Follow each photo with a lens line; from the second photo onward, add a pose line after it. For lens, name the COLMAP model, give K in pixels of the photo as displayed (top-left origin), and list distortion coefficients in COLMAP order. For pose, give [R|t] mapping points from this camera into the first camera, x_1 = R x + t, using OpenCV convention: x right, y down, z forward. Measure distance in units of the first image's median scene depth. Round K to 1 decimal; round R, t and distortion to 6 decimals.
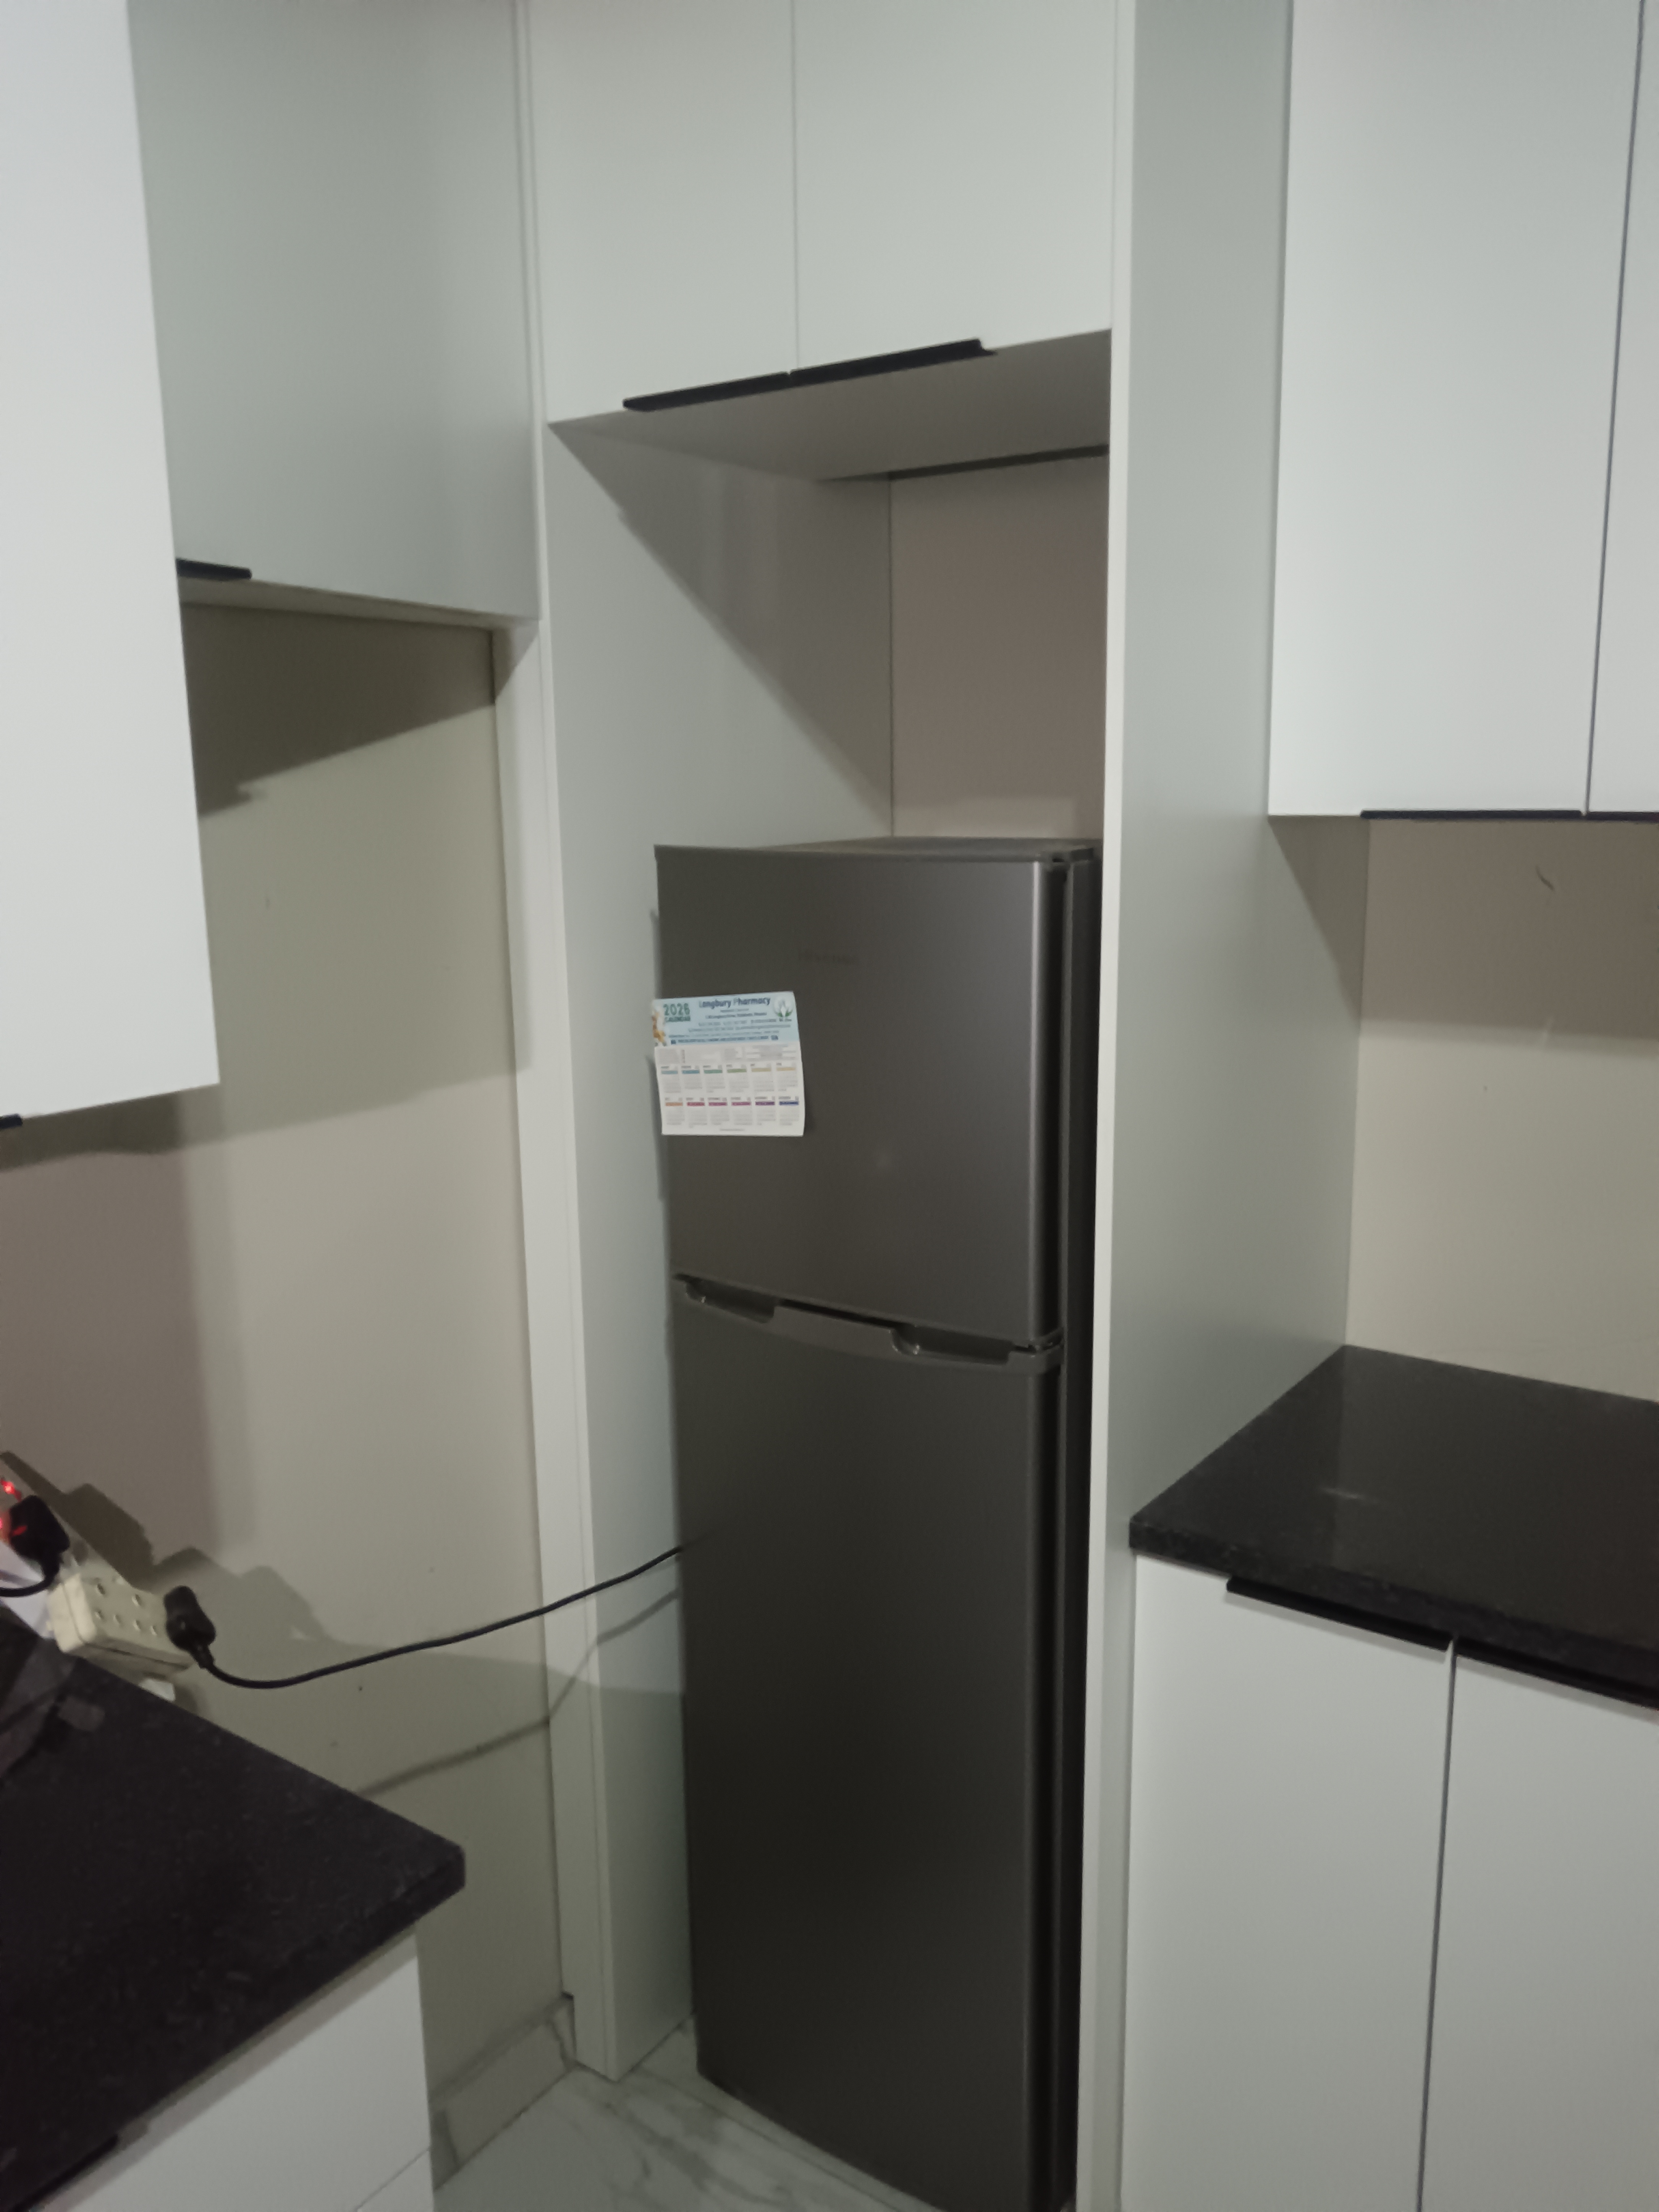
lens RADIAL K [[1717.3, 0, 829.1], [0, 1717.3, 1119.1], [0, 0, 1]] dist [-0.003395, -0.010976]
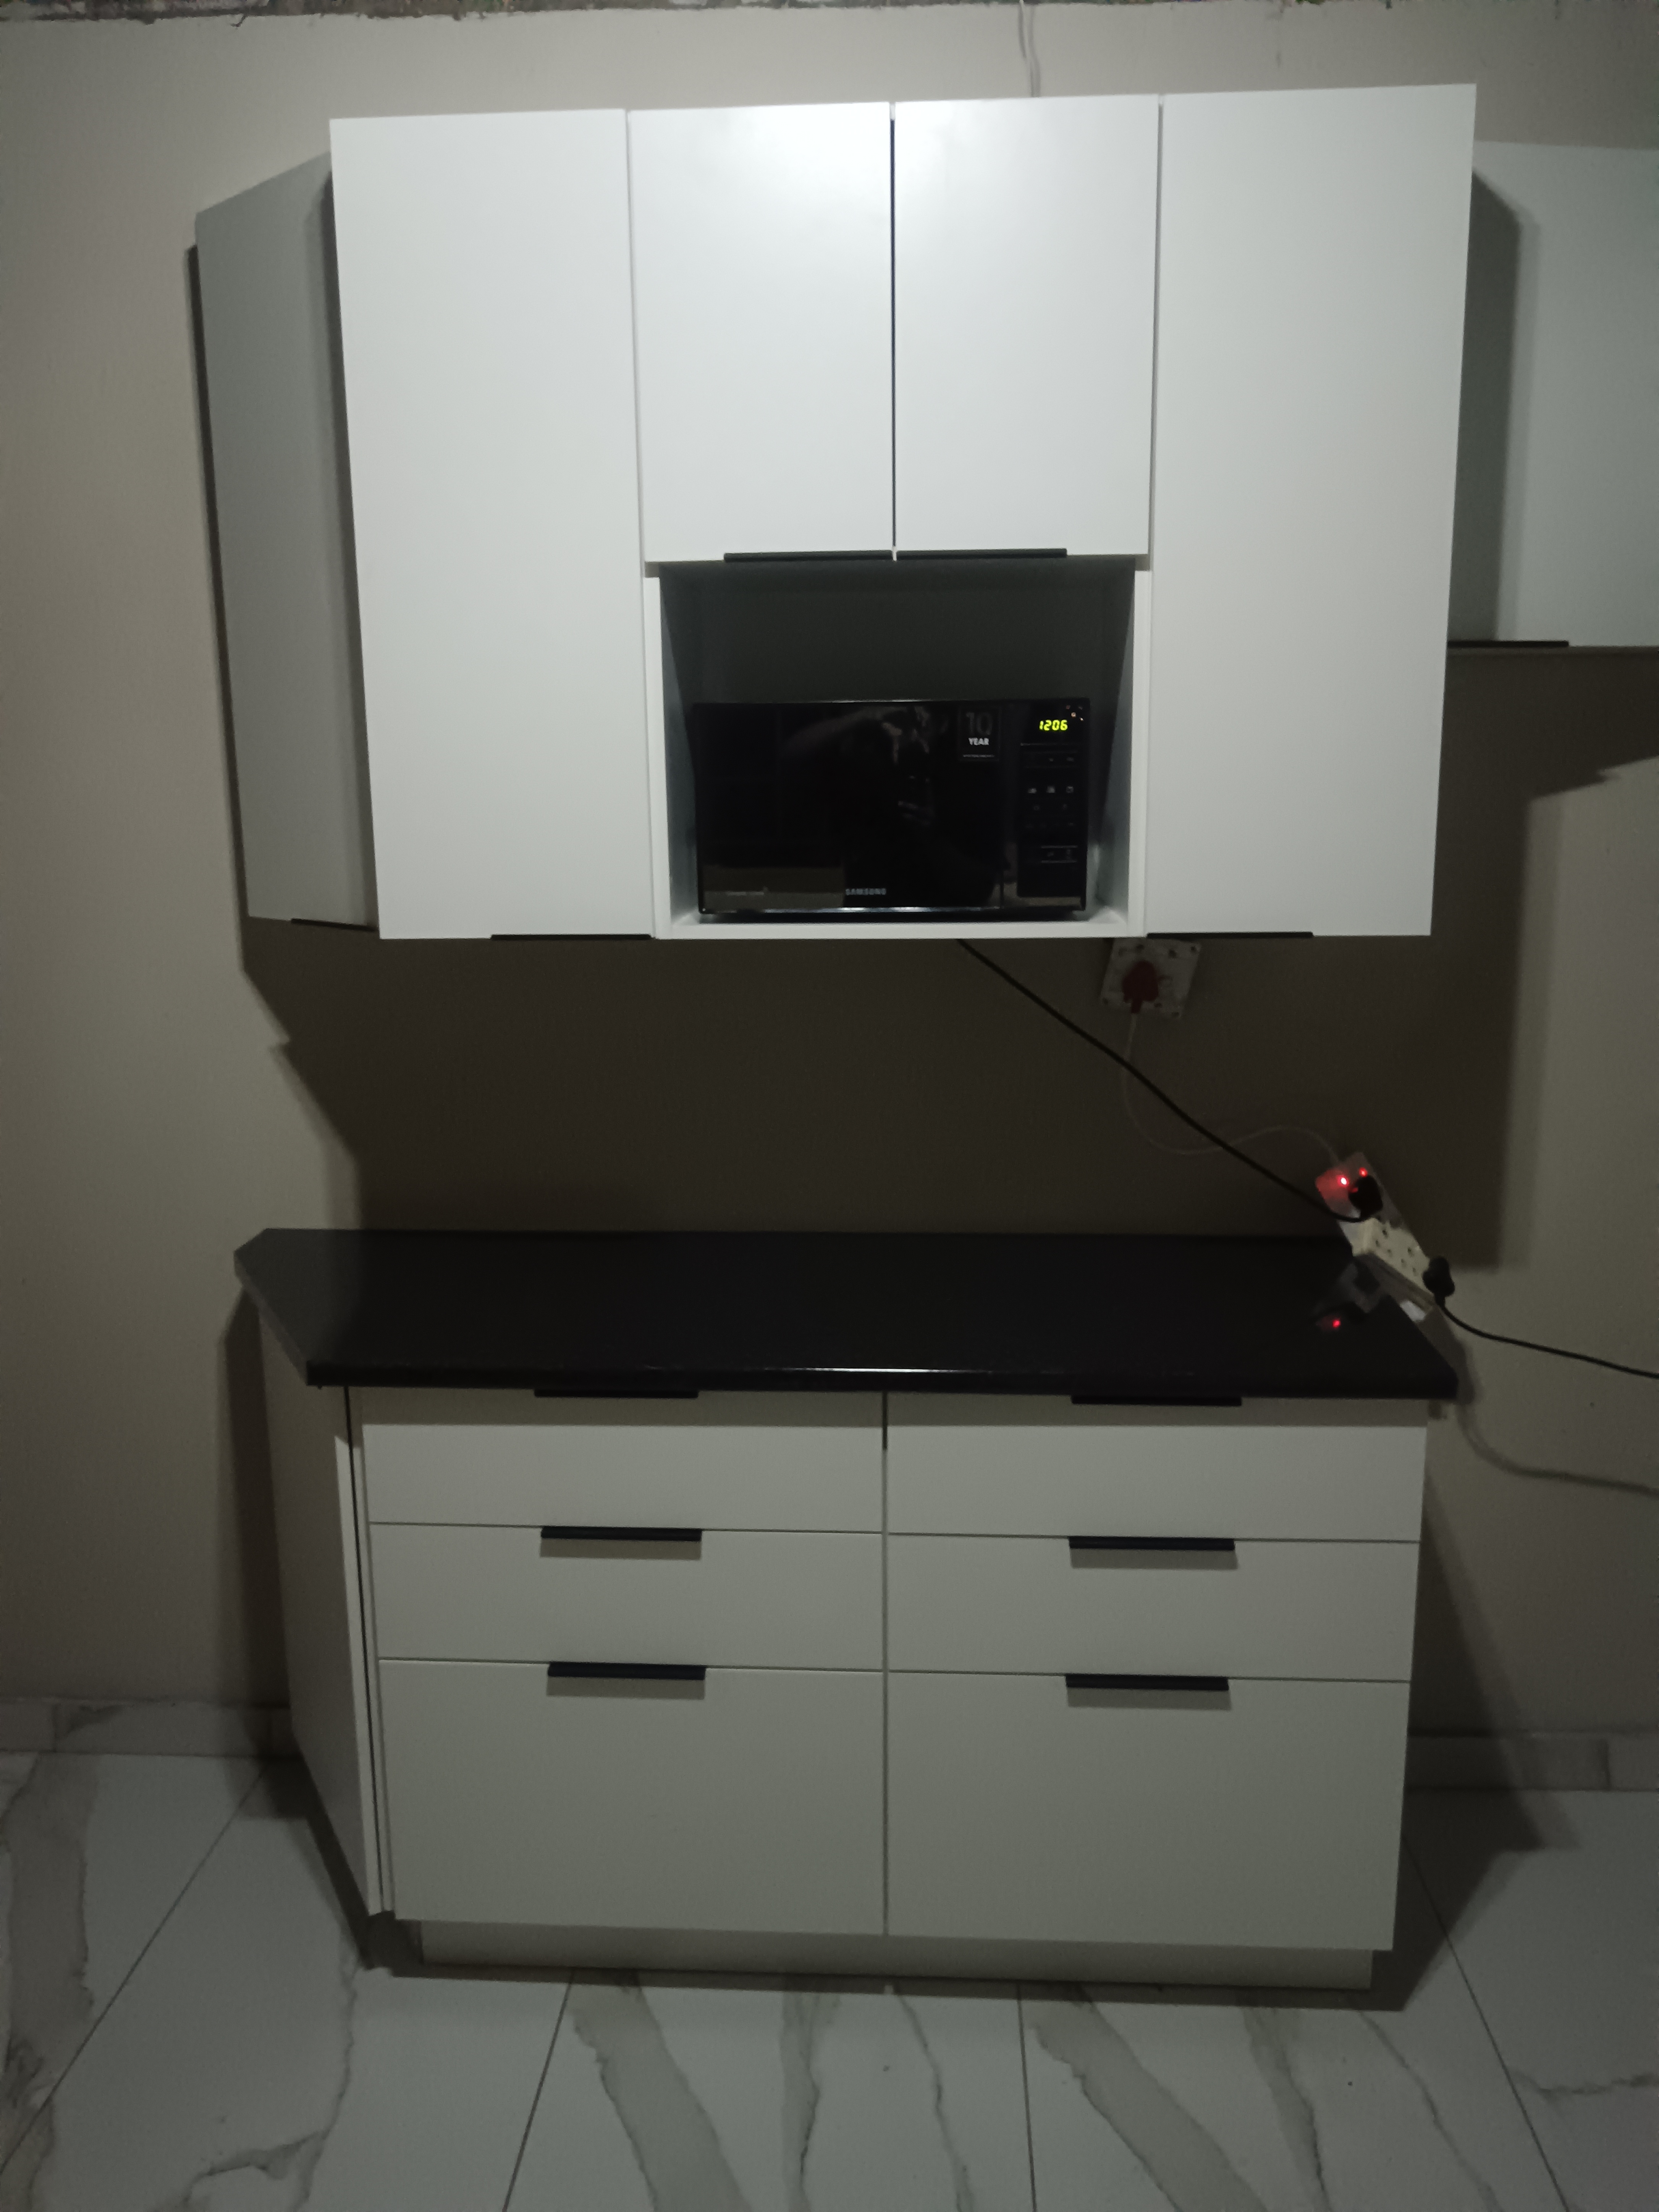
lens RADIAL K [[1717.3, 0, 836.9], [0, 1717.3, 1107.0], [0, 0, 1]] dist [-0.003395, -0.010976]
pose [[0.512698, 0.180934, -0.839288, 1.880996], [-0.170872, 0.979490, 0.106778, 0.152167], [0.841394, 0.088666, 0.533099, -1.052087]]
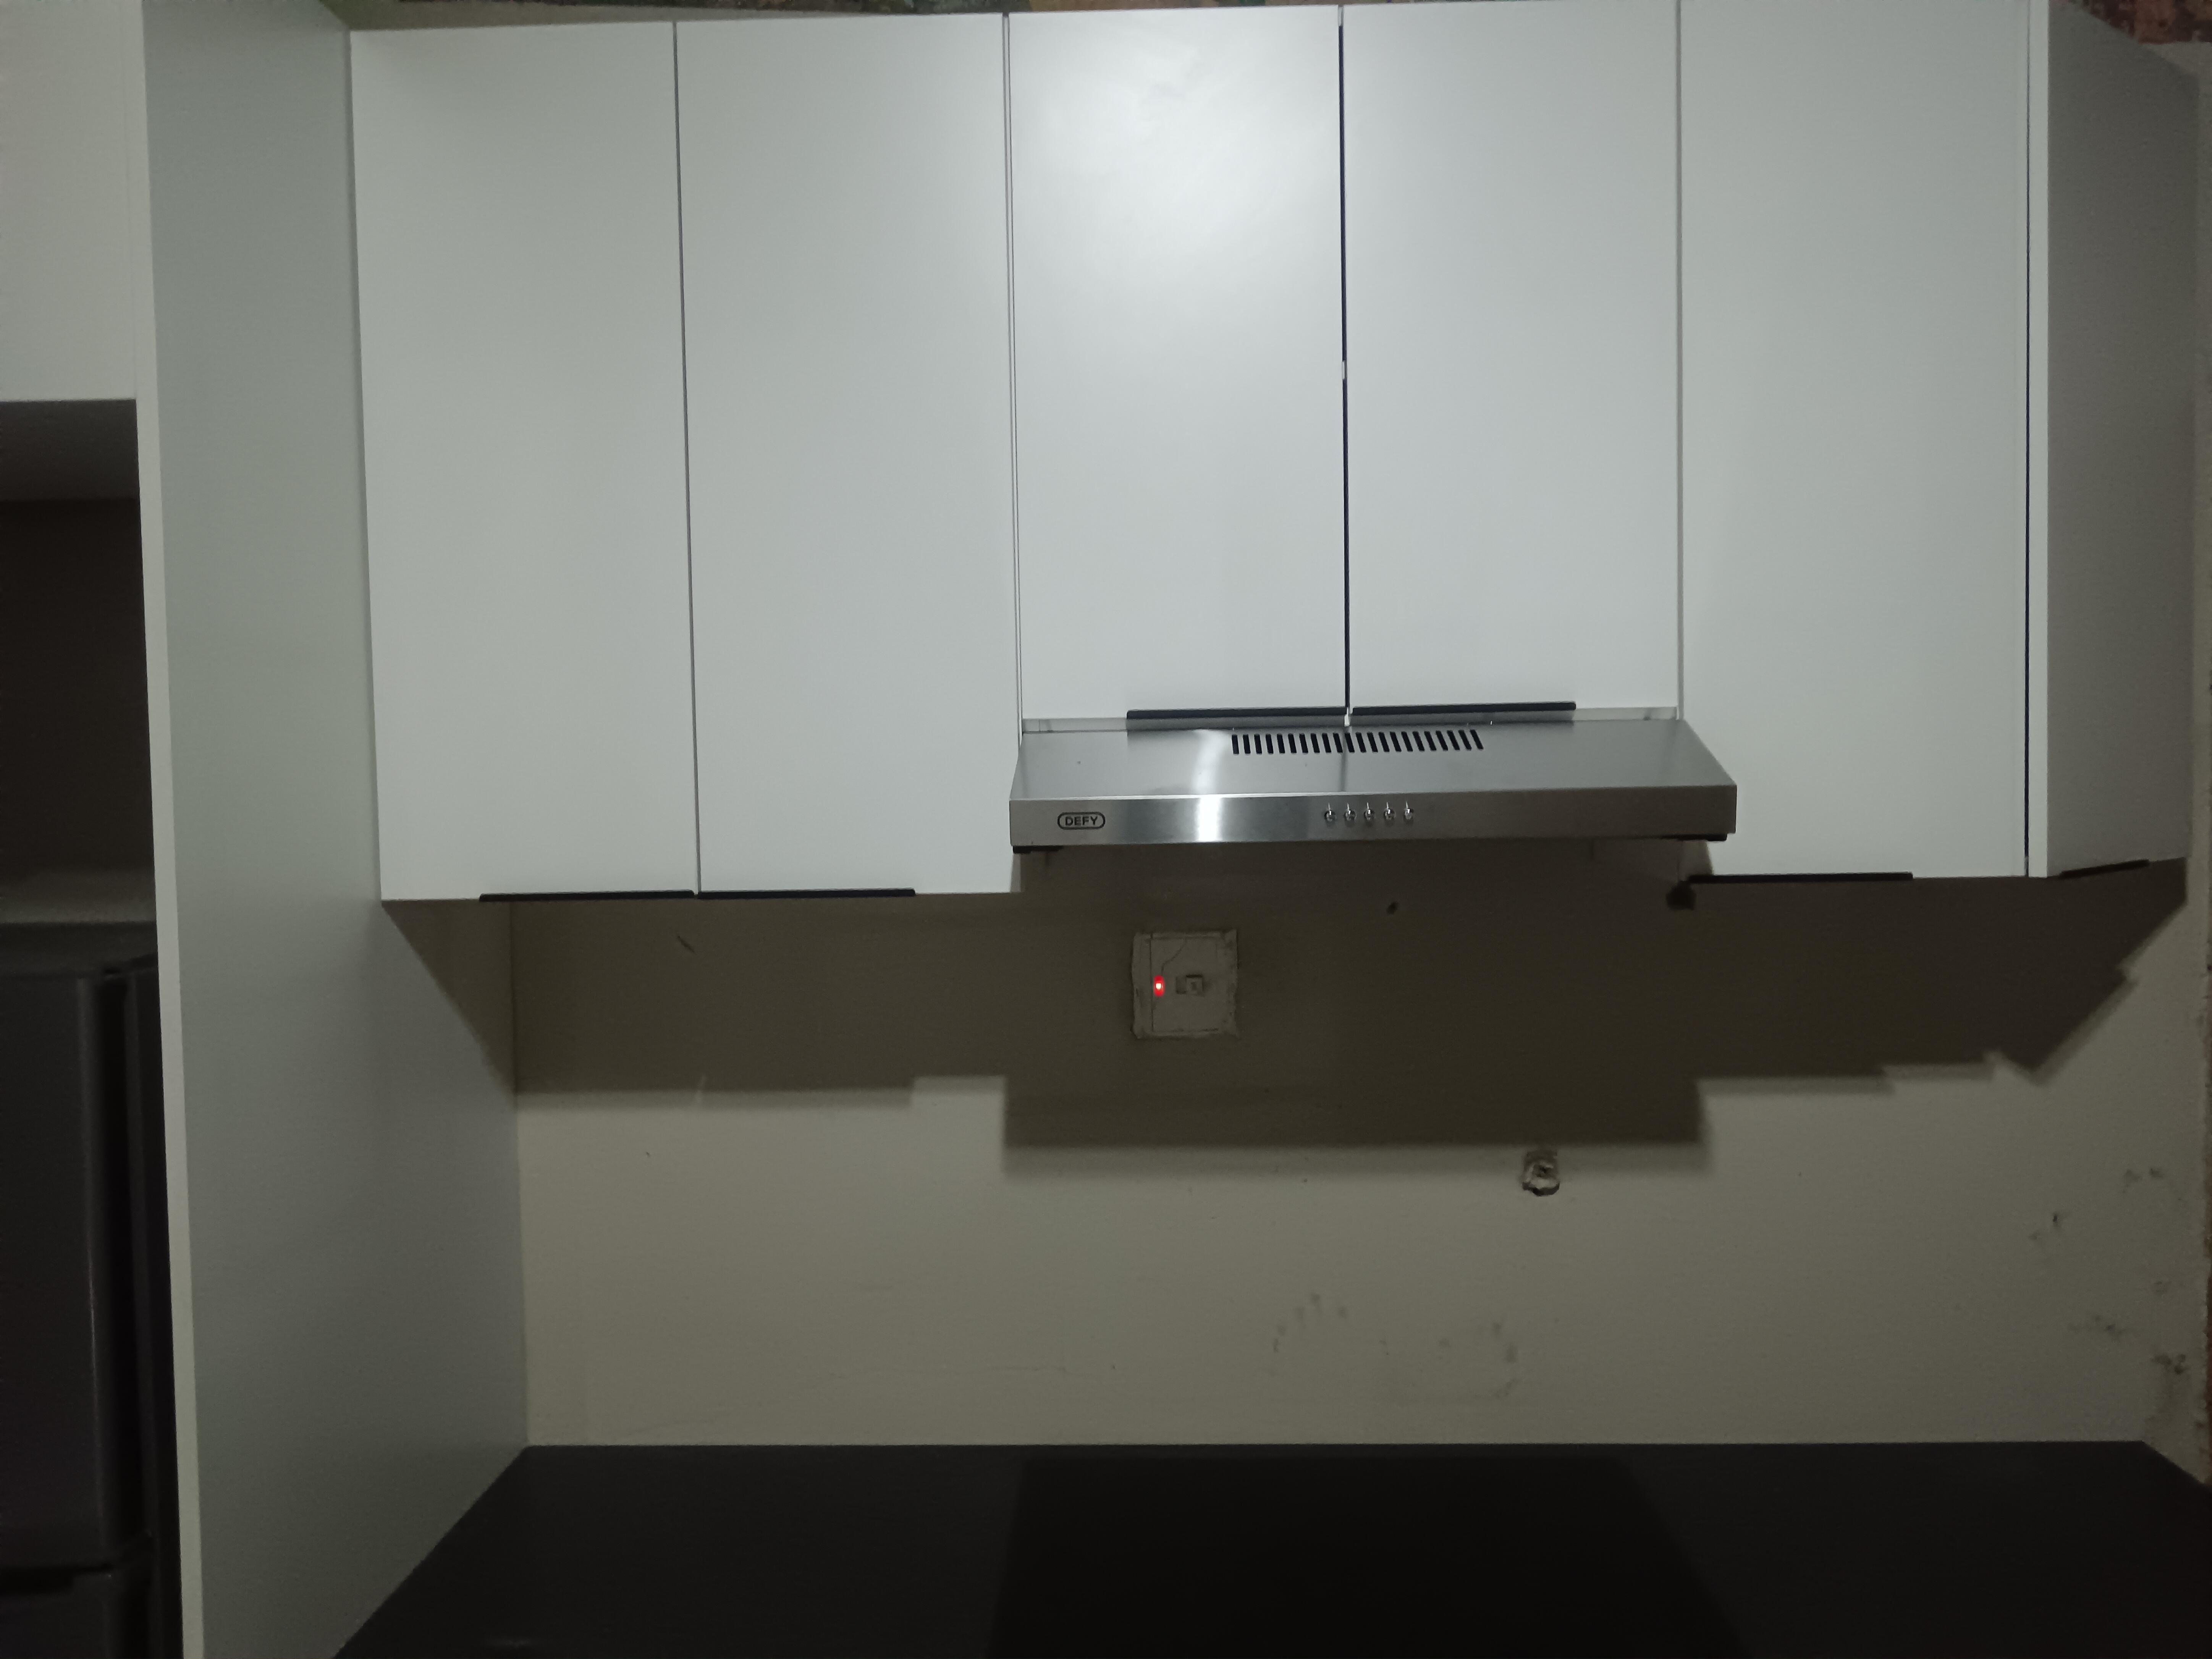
lens RADIAL K [[1717.3, 0, 1100.5], [0, 1717.3, 826.1], [0, 0, 1]] dist [-0.003395, -0.010976]
pose [[0.835503, -0.021111, 0.549081, 0.068687], [0.113553, 0.984325, -0.134942, -0.045083], [-0.537625, 0.175094, 0.824804, 0.014005]]
